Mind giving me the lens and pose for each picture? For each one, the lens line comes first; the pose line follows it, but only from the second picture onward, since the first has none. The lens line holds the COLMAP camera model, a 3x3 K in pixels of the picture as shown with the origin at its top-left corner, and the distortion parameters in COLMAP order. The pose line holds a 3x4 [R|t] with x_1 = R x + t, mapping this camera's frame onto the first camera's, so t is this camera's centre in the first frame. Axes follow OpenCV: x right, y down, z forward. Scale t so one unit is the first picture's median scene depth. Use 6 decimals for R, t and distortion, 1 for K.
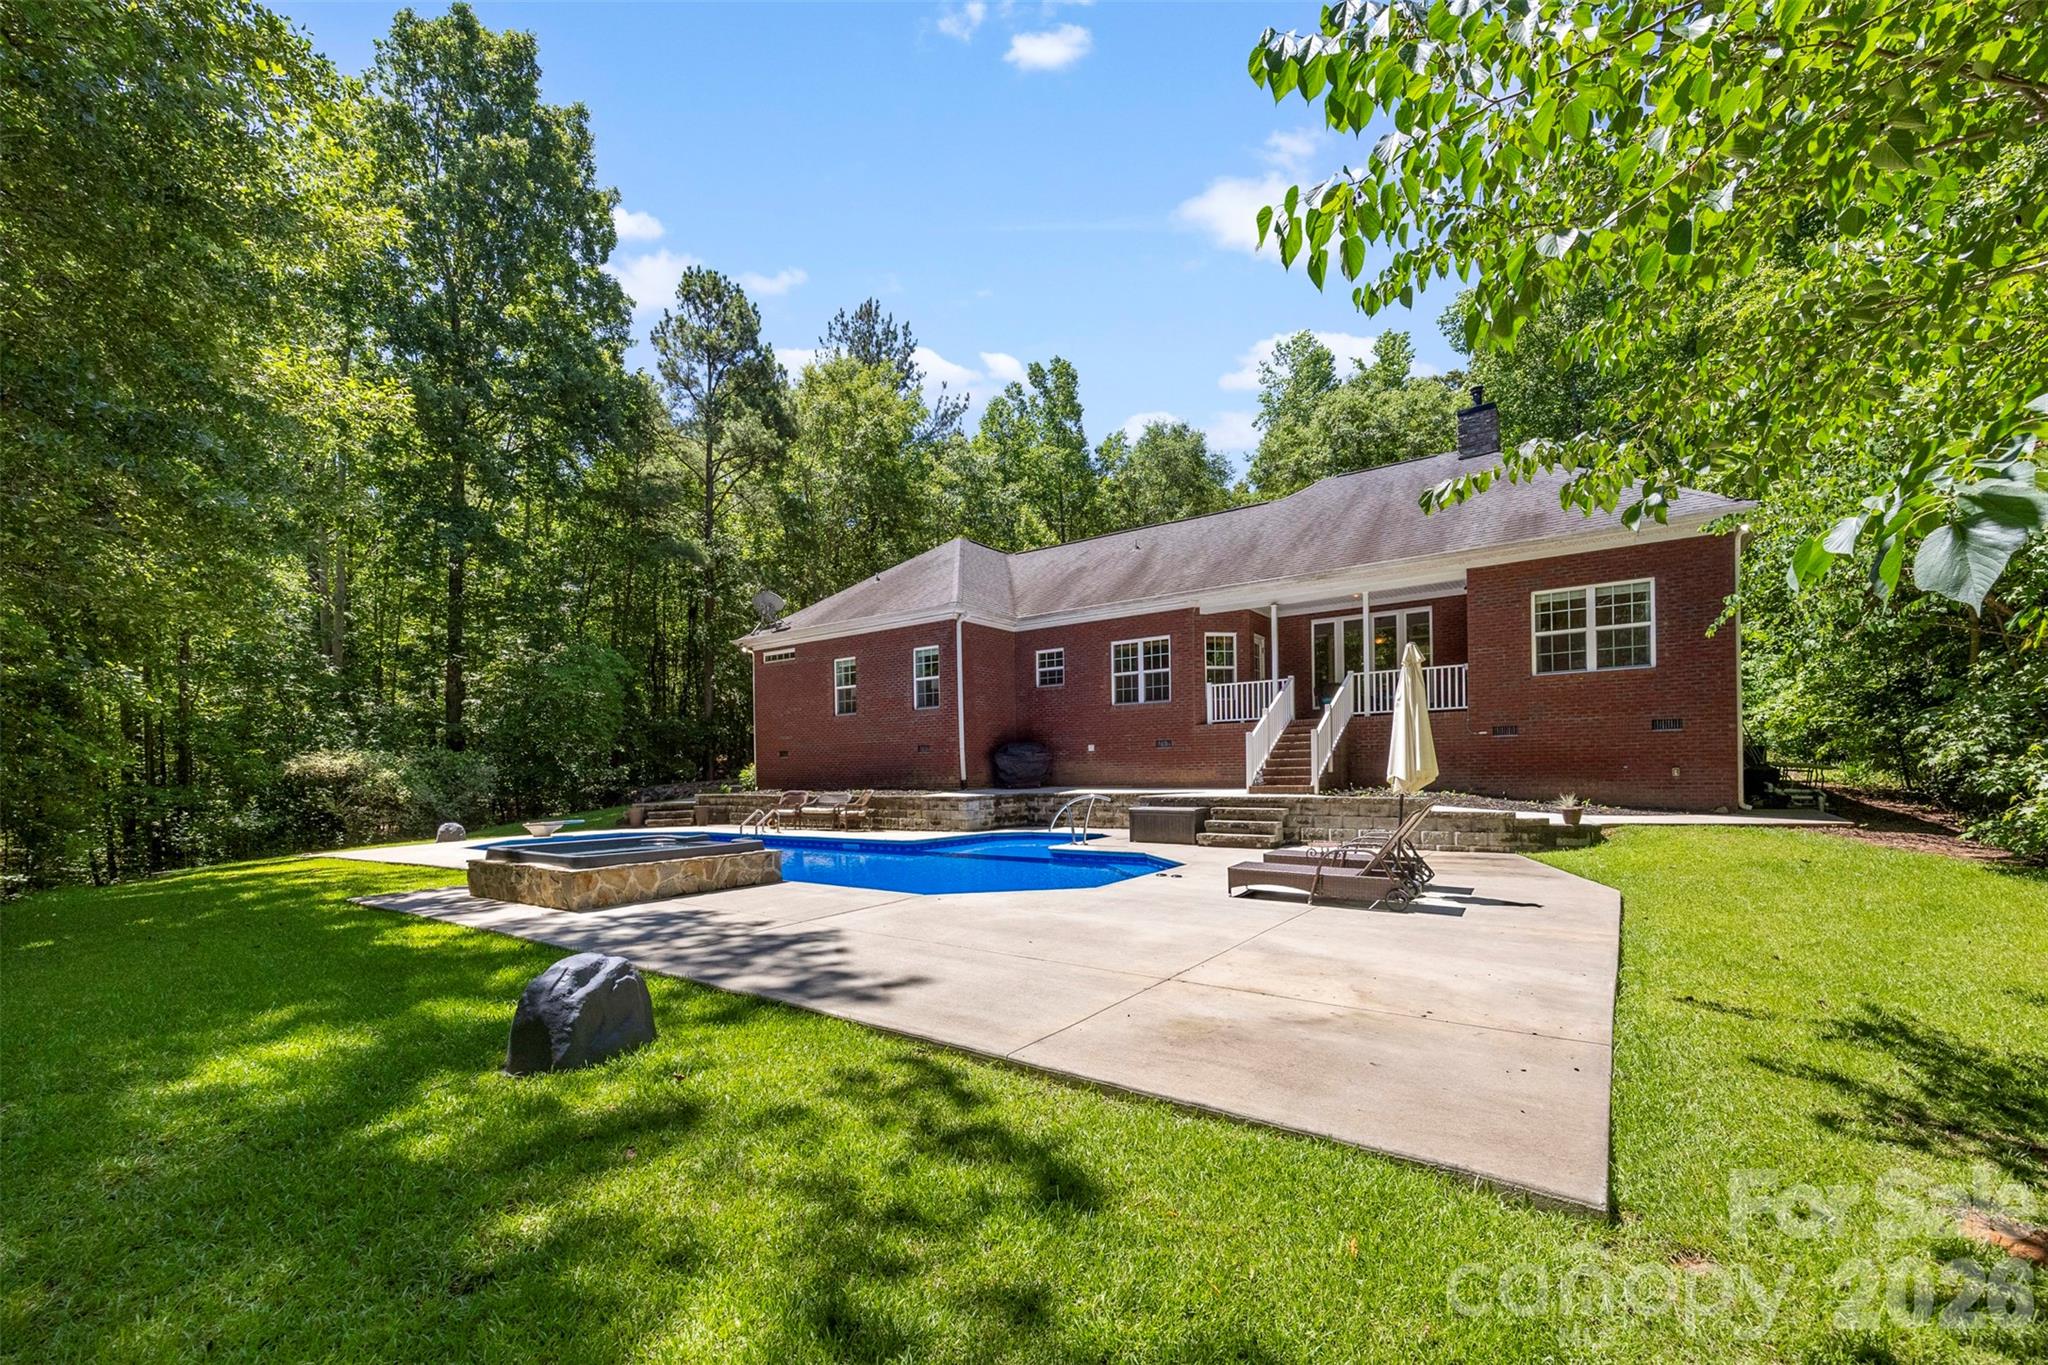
lens RADIAL K [[791.6, 0, 1016.6], [0, 791.6, 766.3], [0, 0, 1]] dist [0.000431, 0.000023]
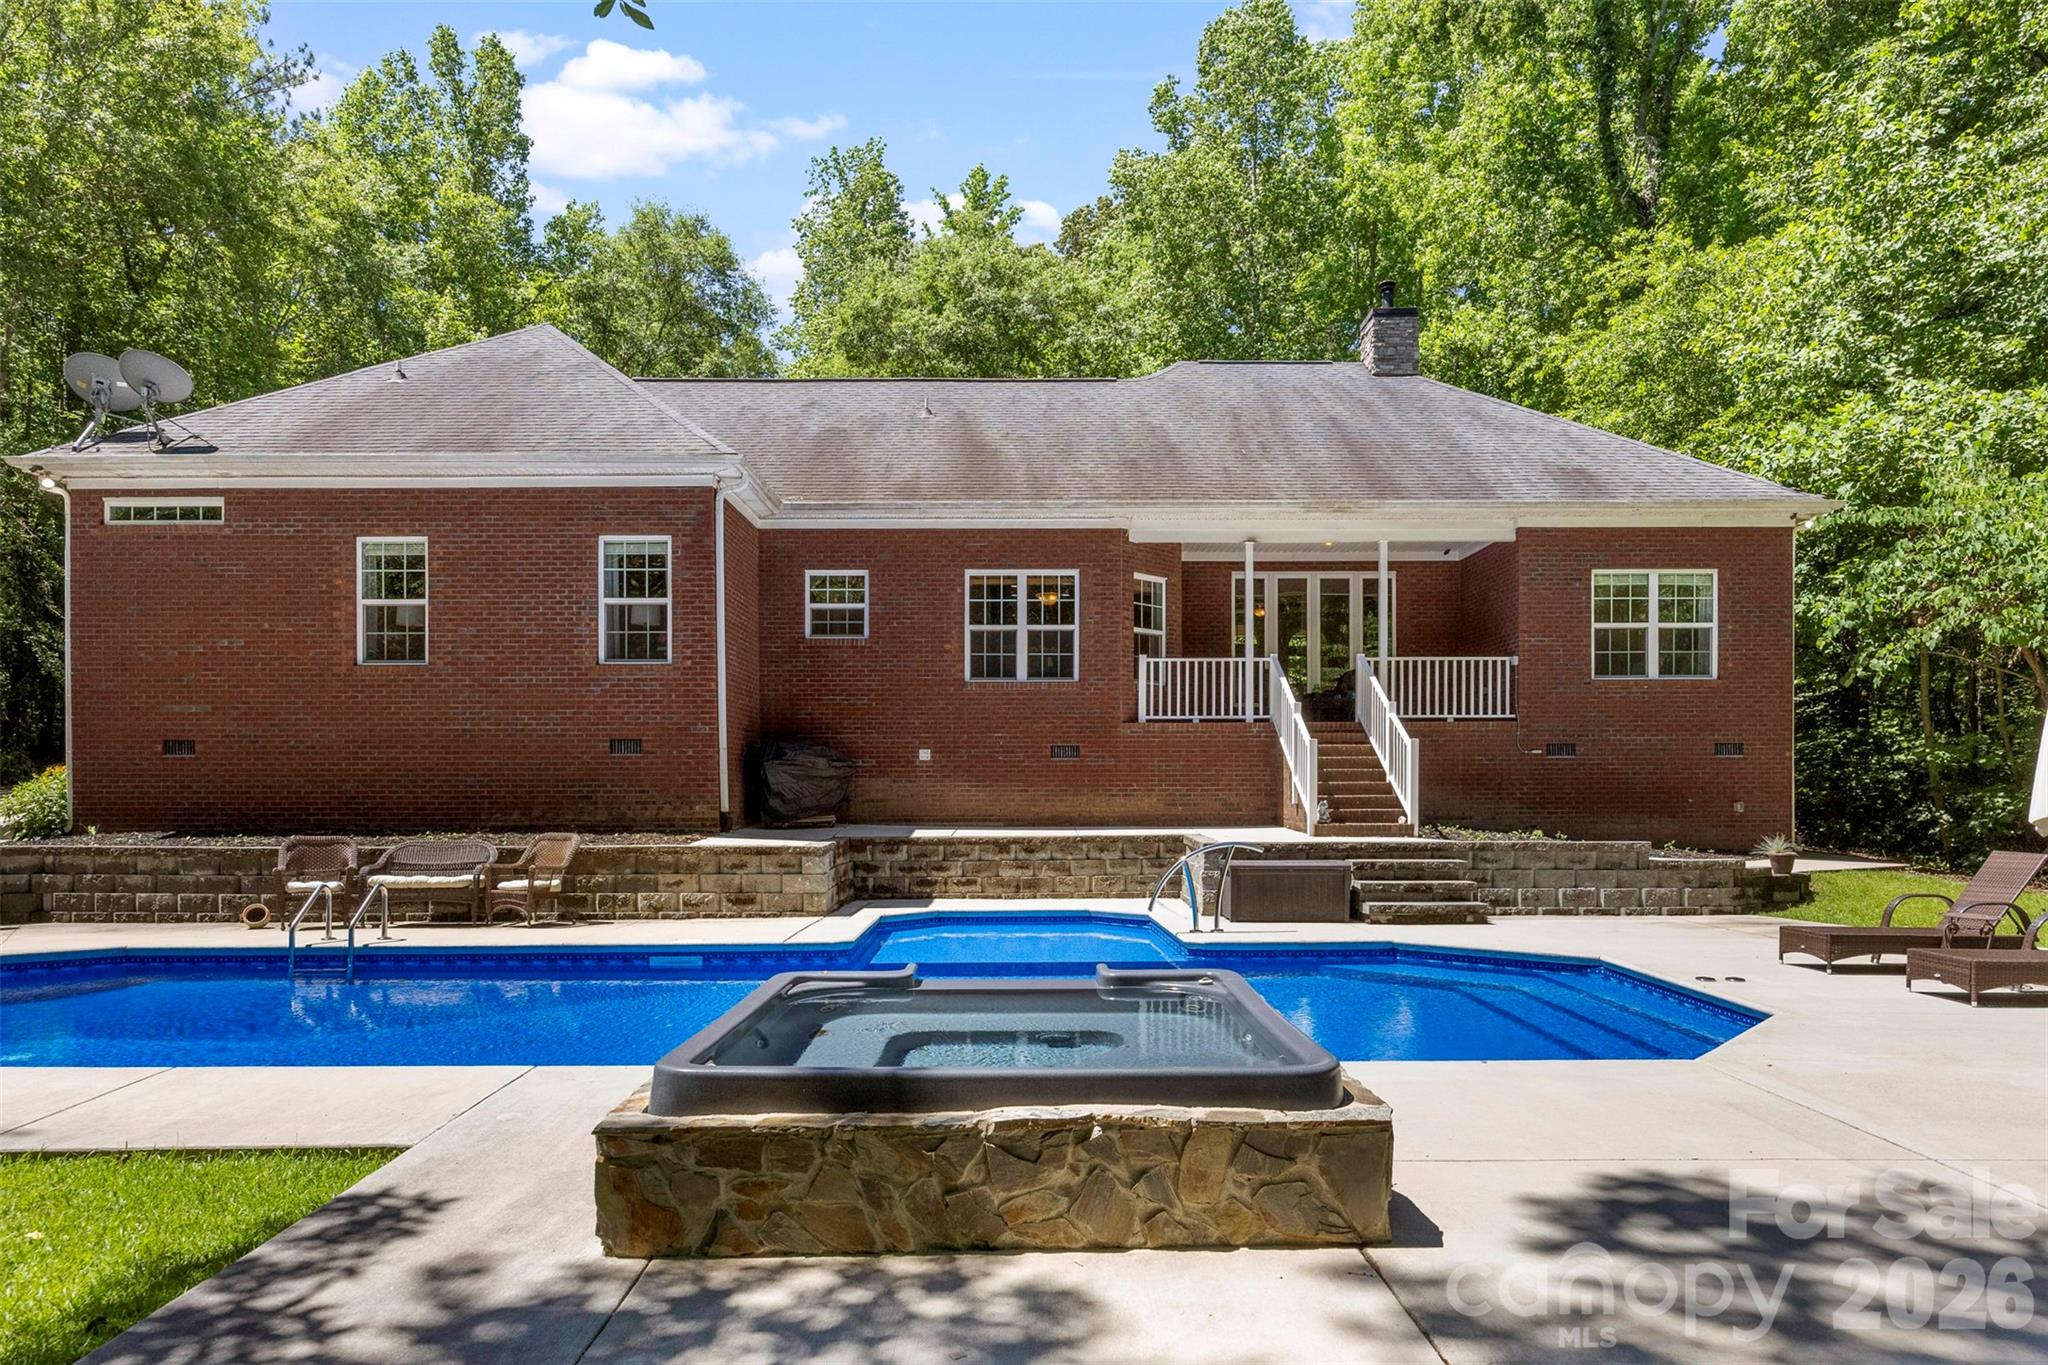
lens RADIAL K [[1229.7, 0, 1023.6], [0, 1229.7, 799.3], [0, 0, 1]] dist [-0.008464, -0.000649]
pose [[0.819346, 0.008414, 0.573238, -0.362855], [-0.014592, 0.999874, 0.006181, 0.001764], [-0.573114, -0.013429, 0.819366, 0.259616]]
